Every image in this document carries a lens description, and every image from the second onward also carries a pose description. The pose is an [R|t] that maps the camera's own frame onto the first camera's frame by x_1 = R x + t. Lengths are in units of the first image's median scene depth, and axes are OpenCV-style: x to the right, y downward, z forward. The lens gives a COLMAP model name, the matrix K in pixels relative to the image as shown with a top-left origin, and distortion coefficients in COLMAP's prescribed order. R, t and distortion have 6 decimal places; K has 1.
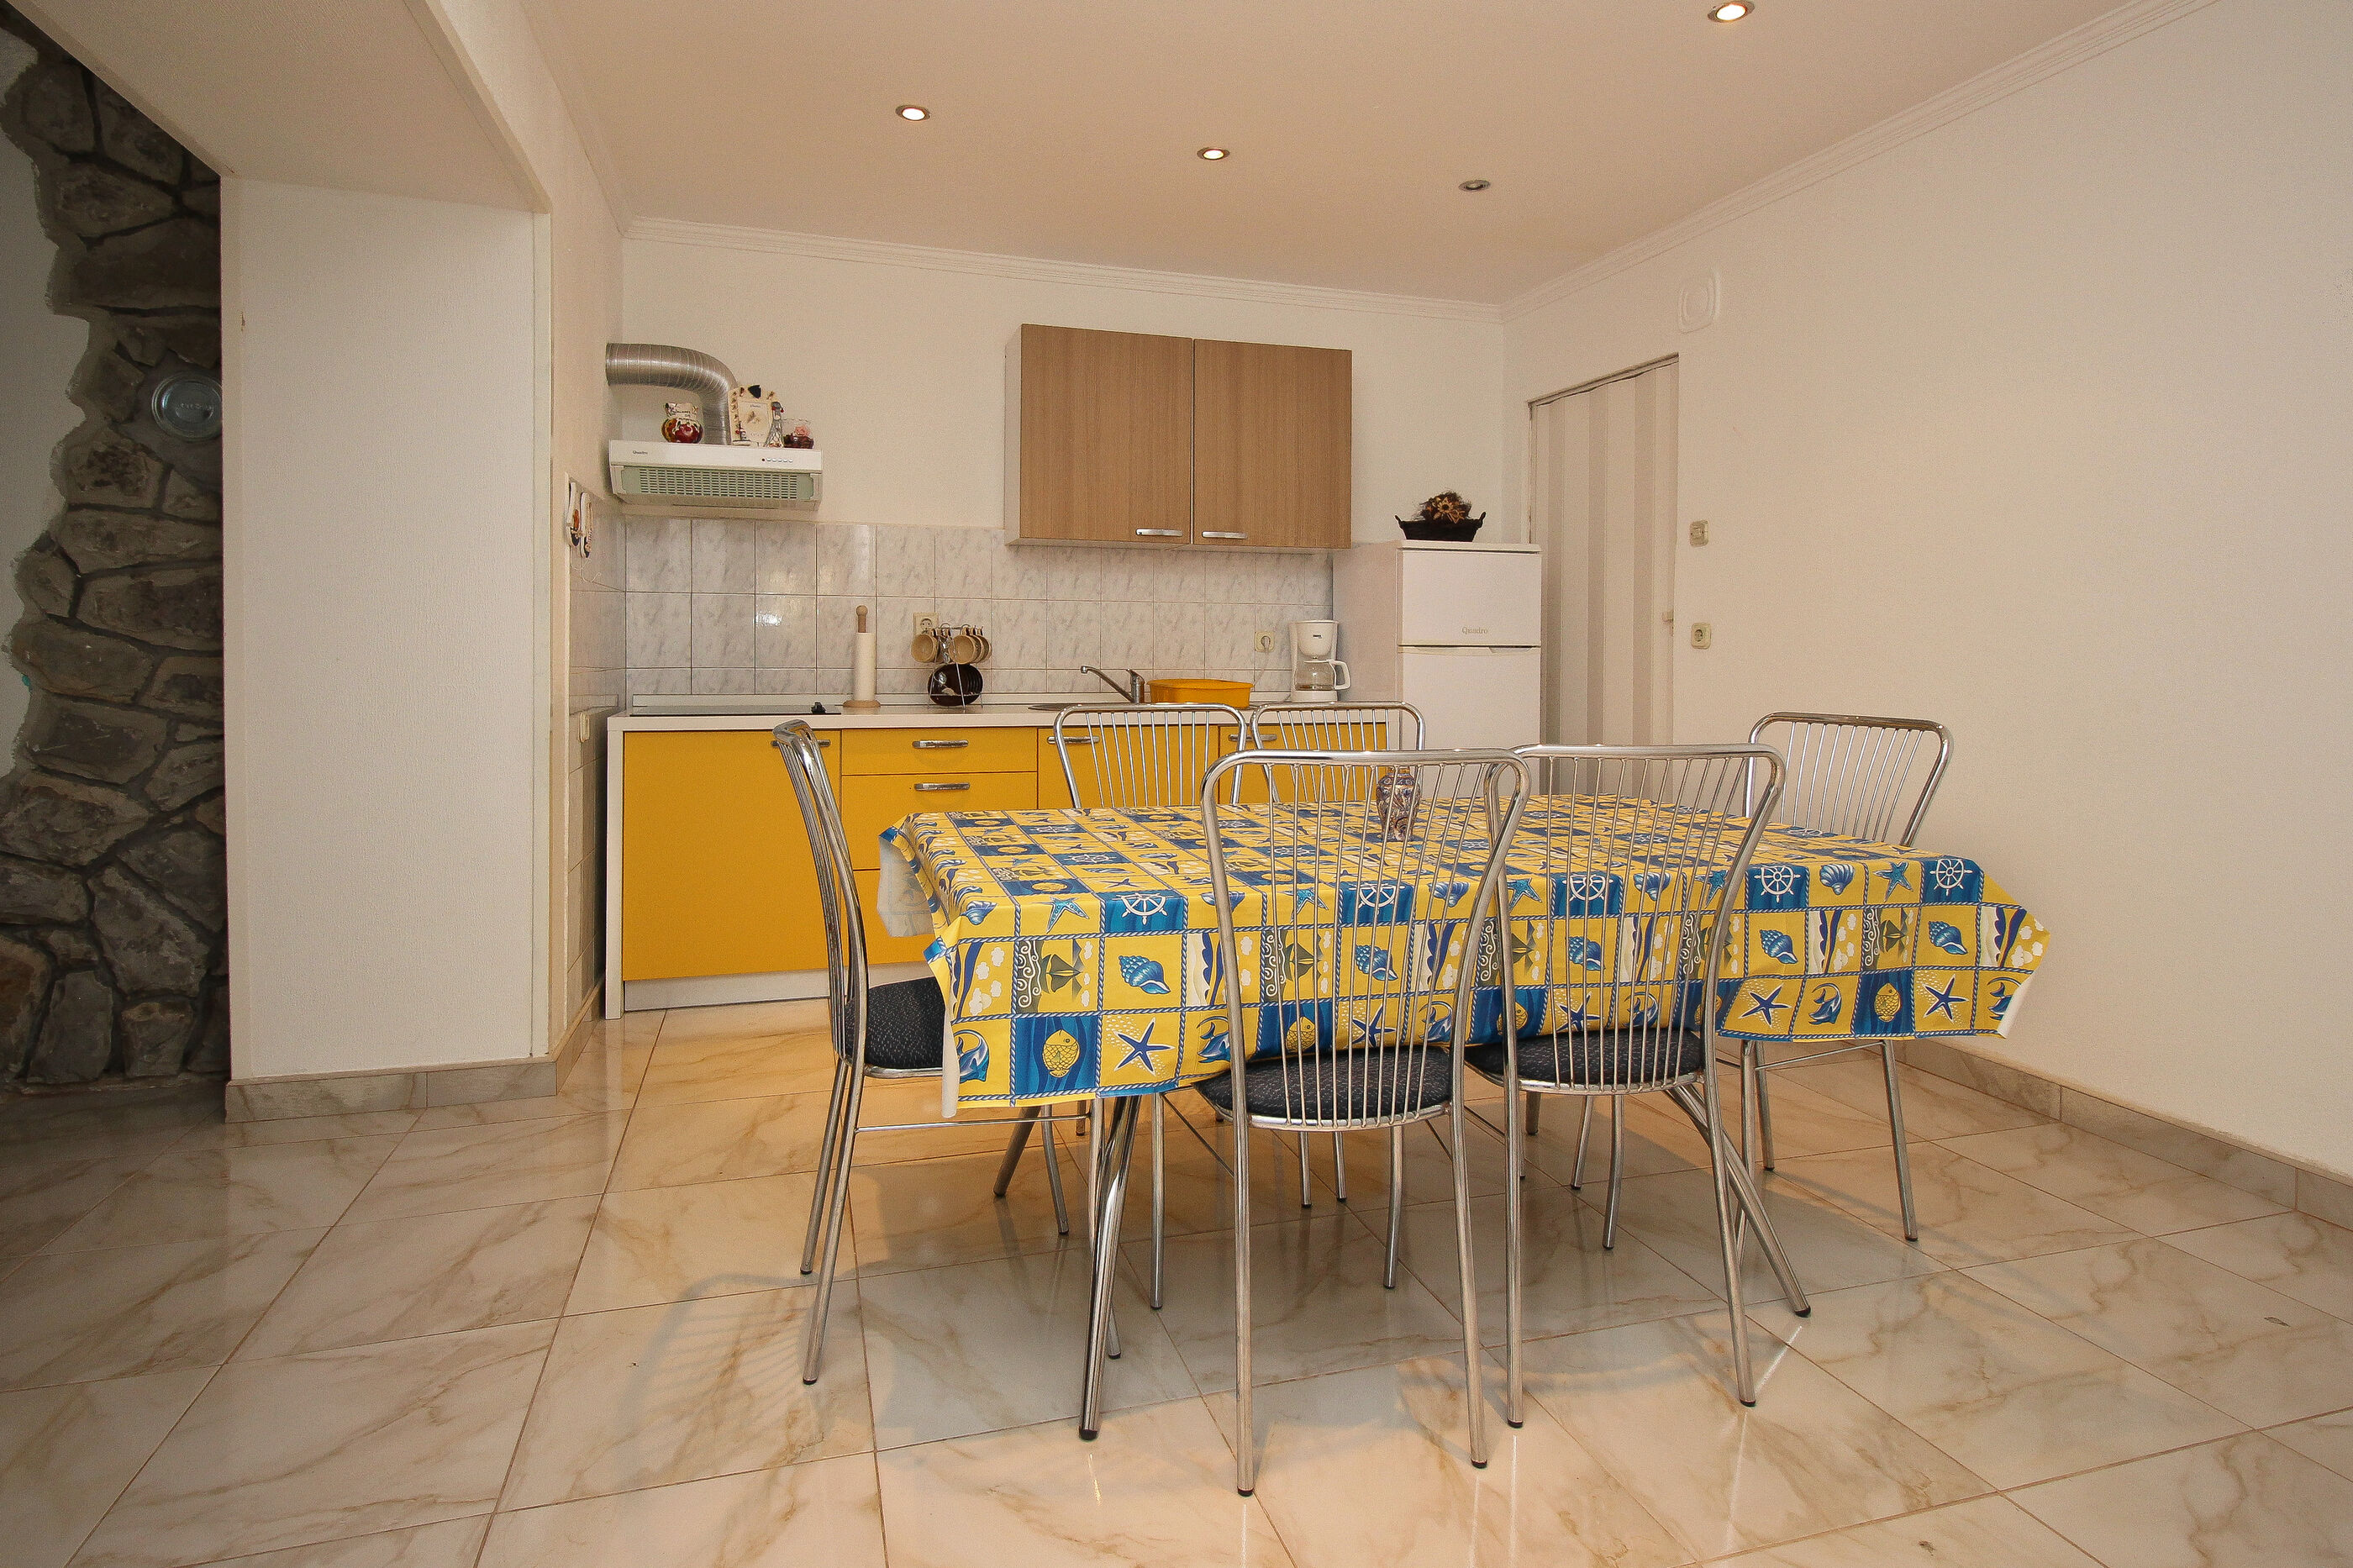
lens RADIAL K [[1182.7, 0, 1180.3], [0, 1182.7, 831.6], [0, 0, 1]] dist [0.003835, -0.001897]
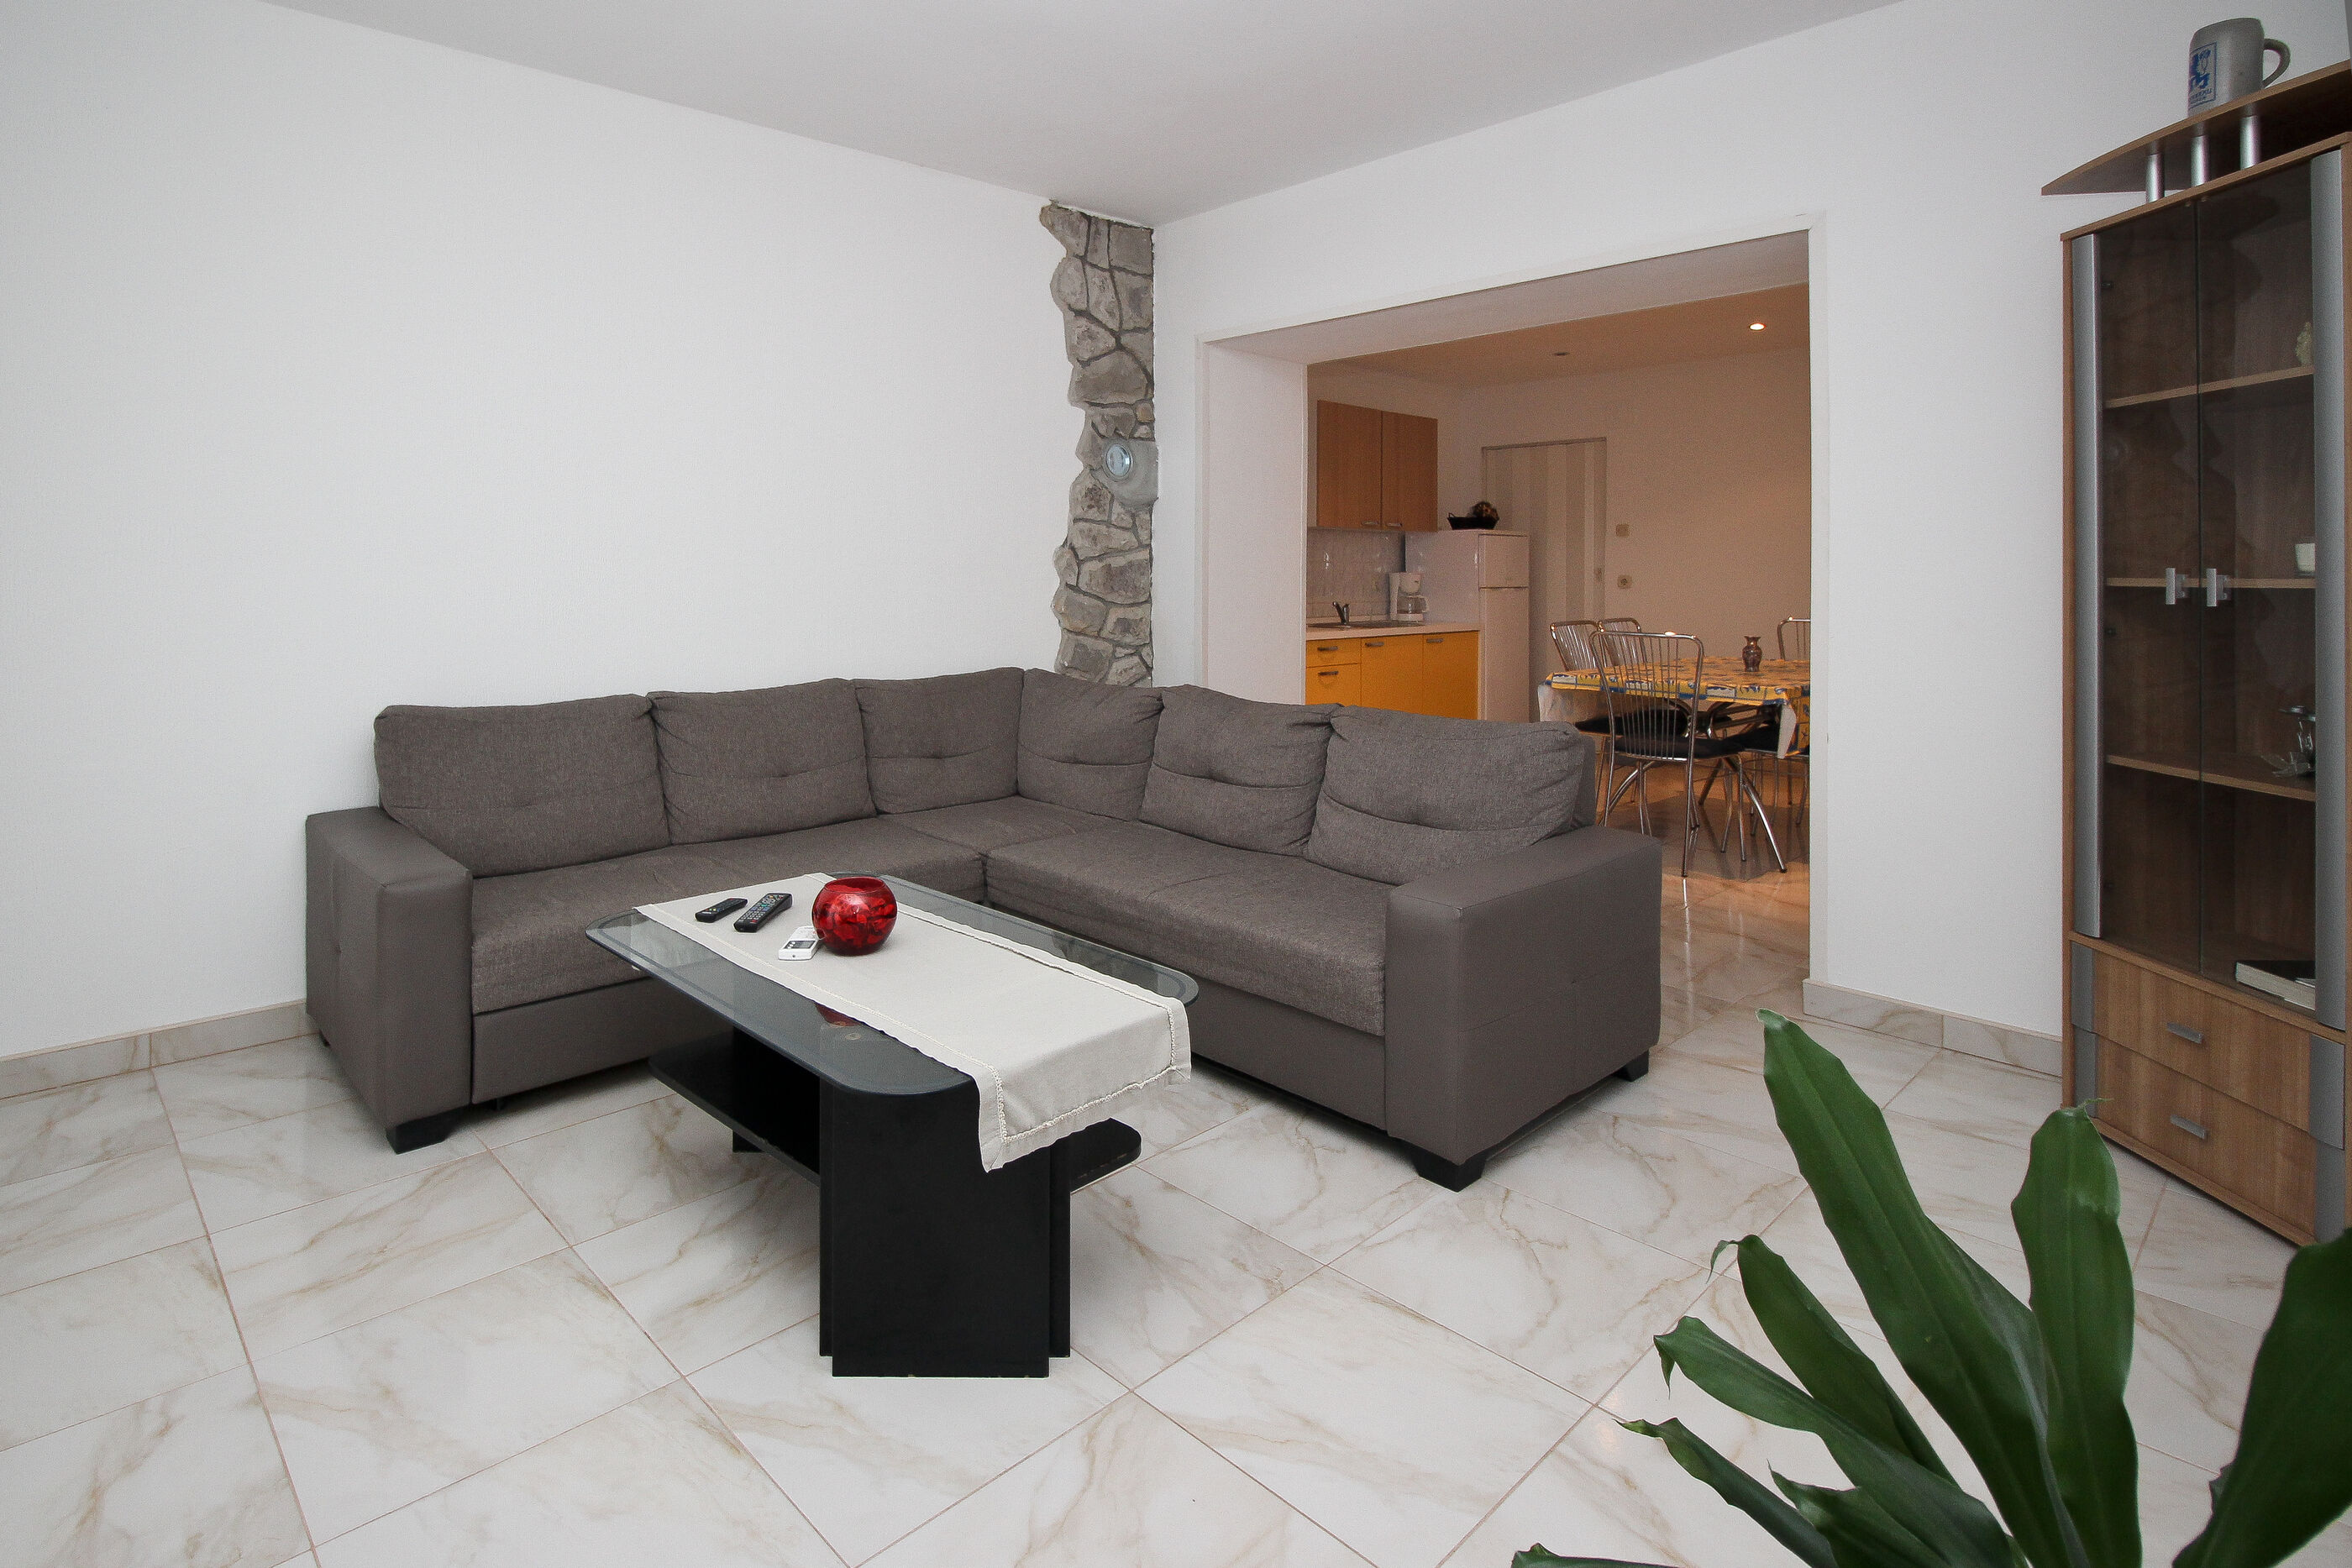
lens RADIAL K [[1182.2, 0, 1179.8], [0, 1182.2, 831.6], [0, 0, 1]] dist [0.003835, -0.001897]
pose [[0.871597, -0.113119, 0.476994, -1.640500], [0.084503, 0.993117, 0.081109, 0.043954], [-0.482886, -0.030387, 0.875156, -0.560554]]
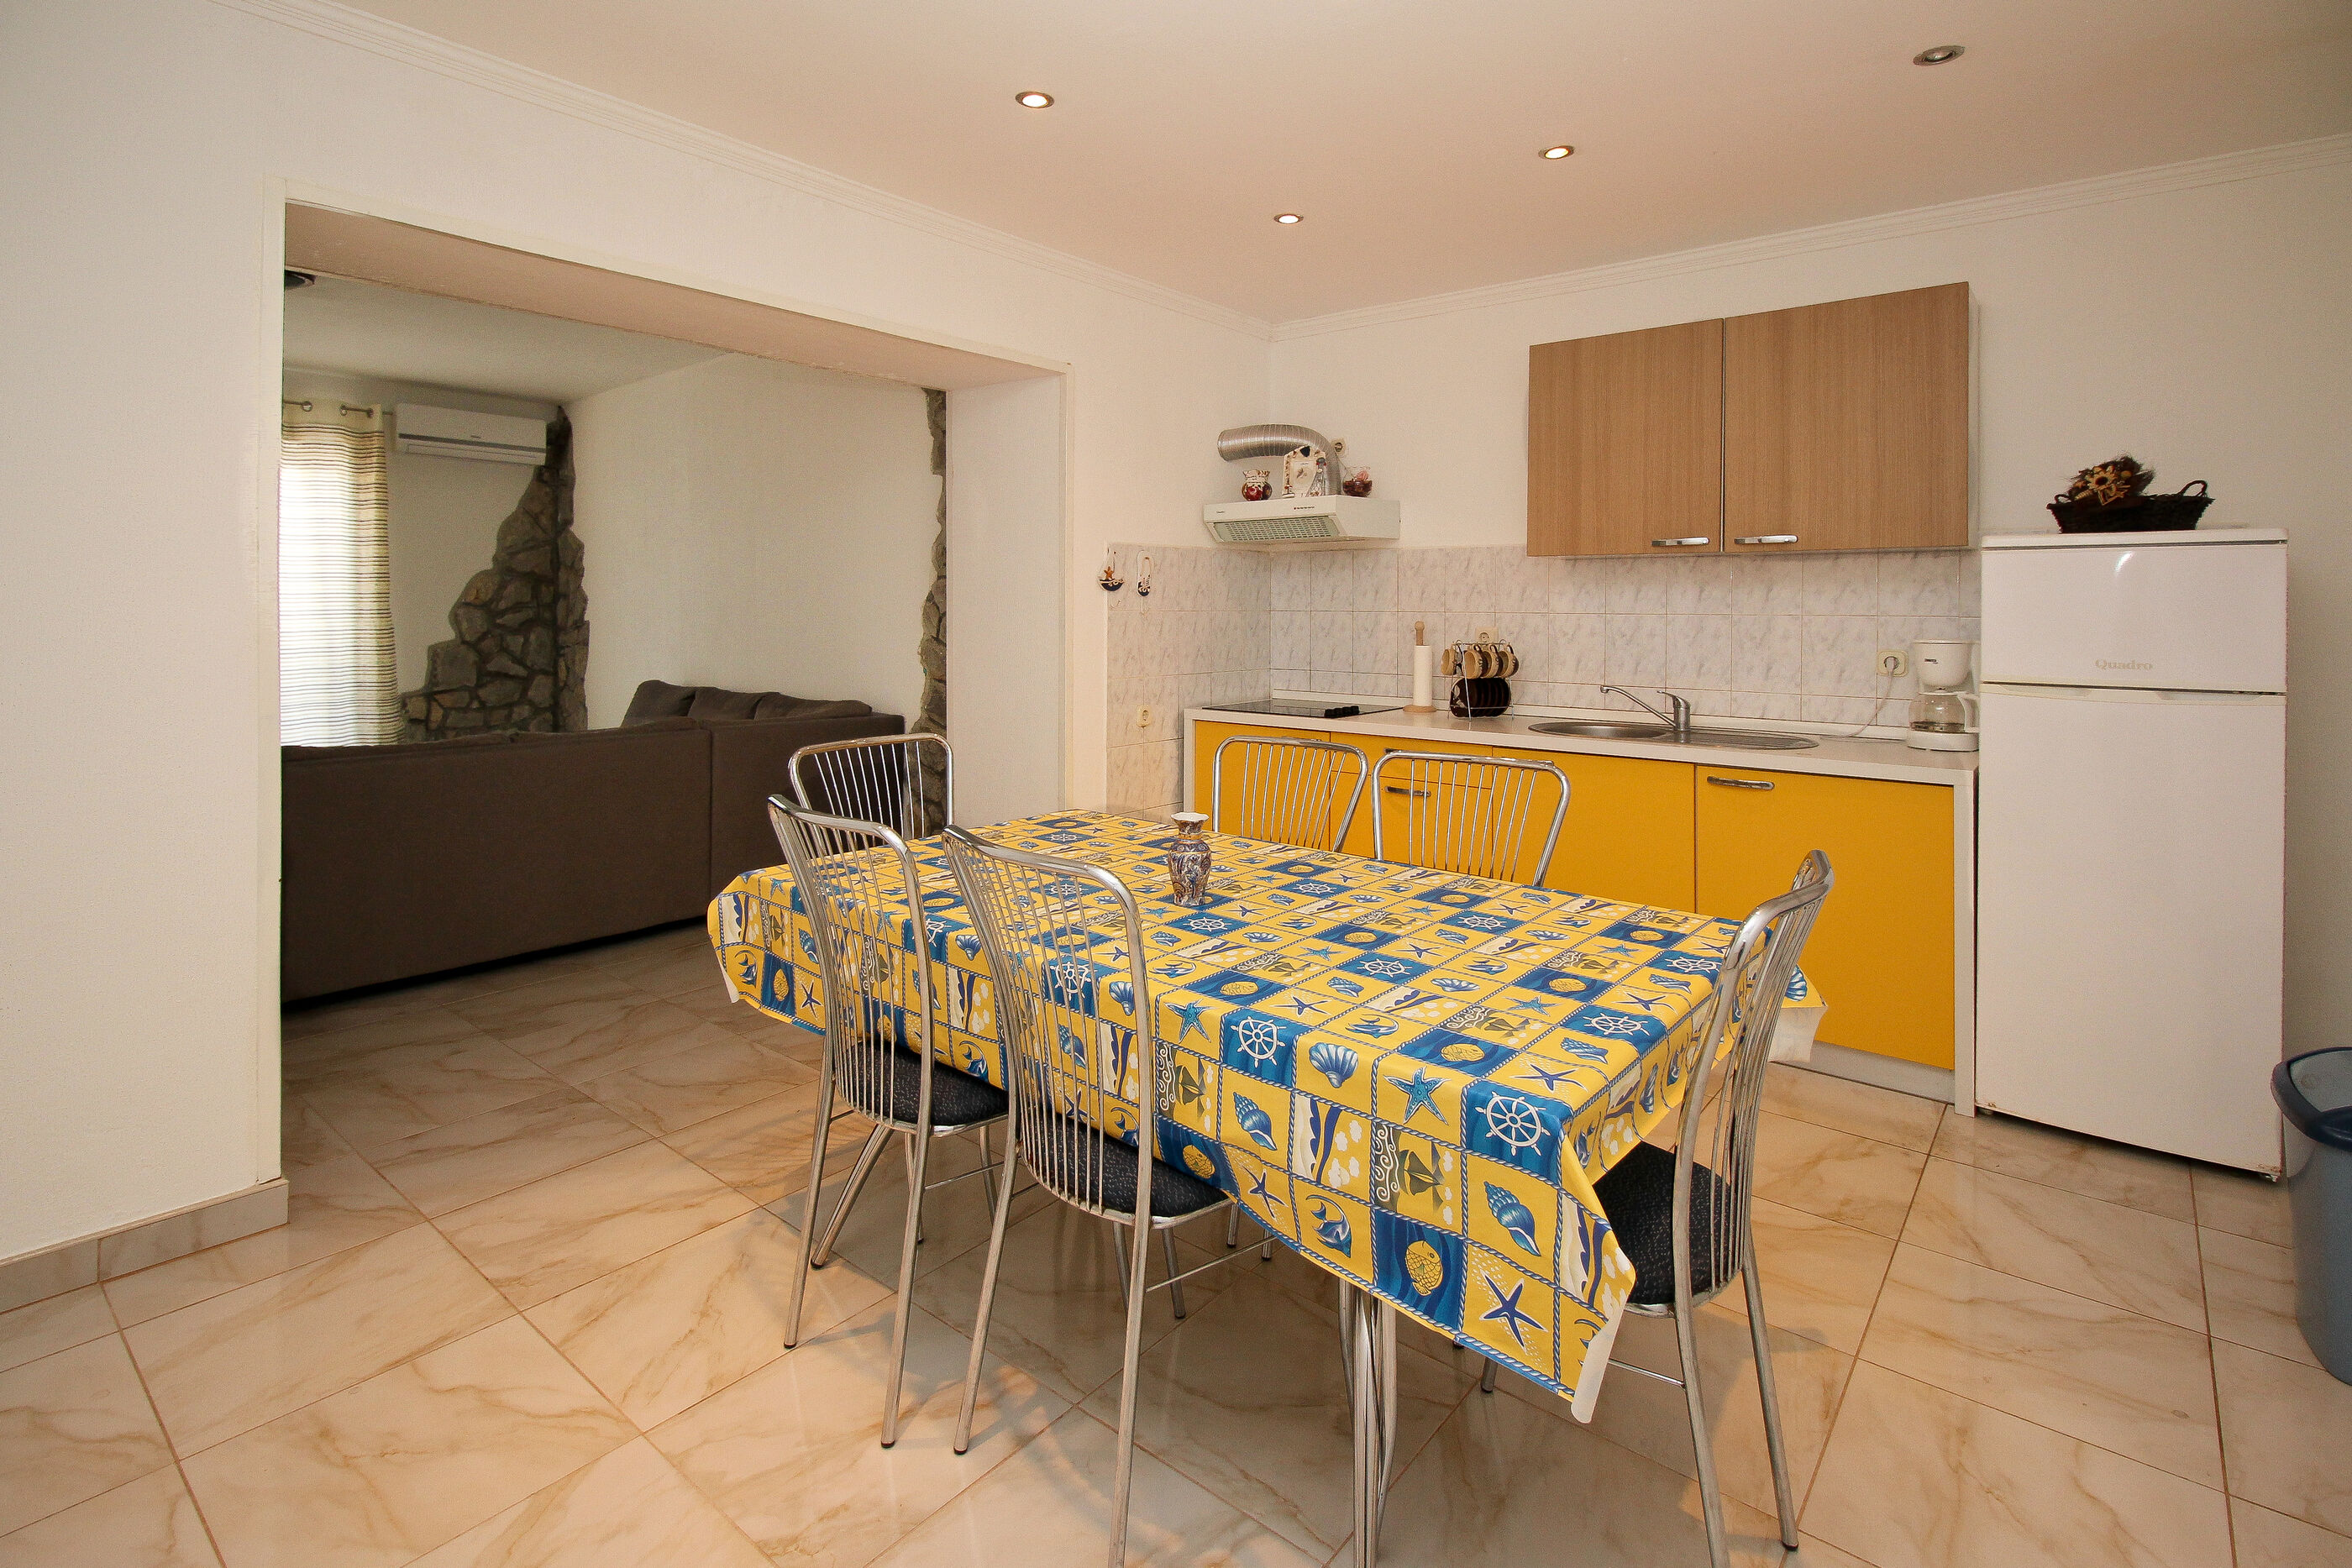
lens RADIAL K [[1111.5, 0, 1176.0], [0, 1111.5, 784.0], [0, 0, 1]] dist [0.002402, -0.000465]
pose [[0.574137, 0.125784, -0.809040, 0.674149], [-0.128854, 0.989697, 0.062430, -0.109795], [0.808557, 0.068405, 0.584429, 0.312607]]
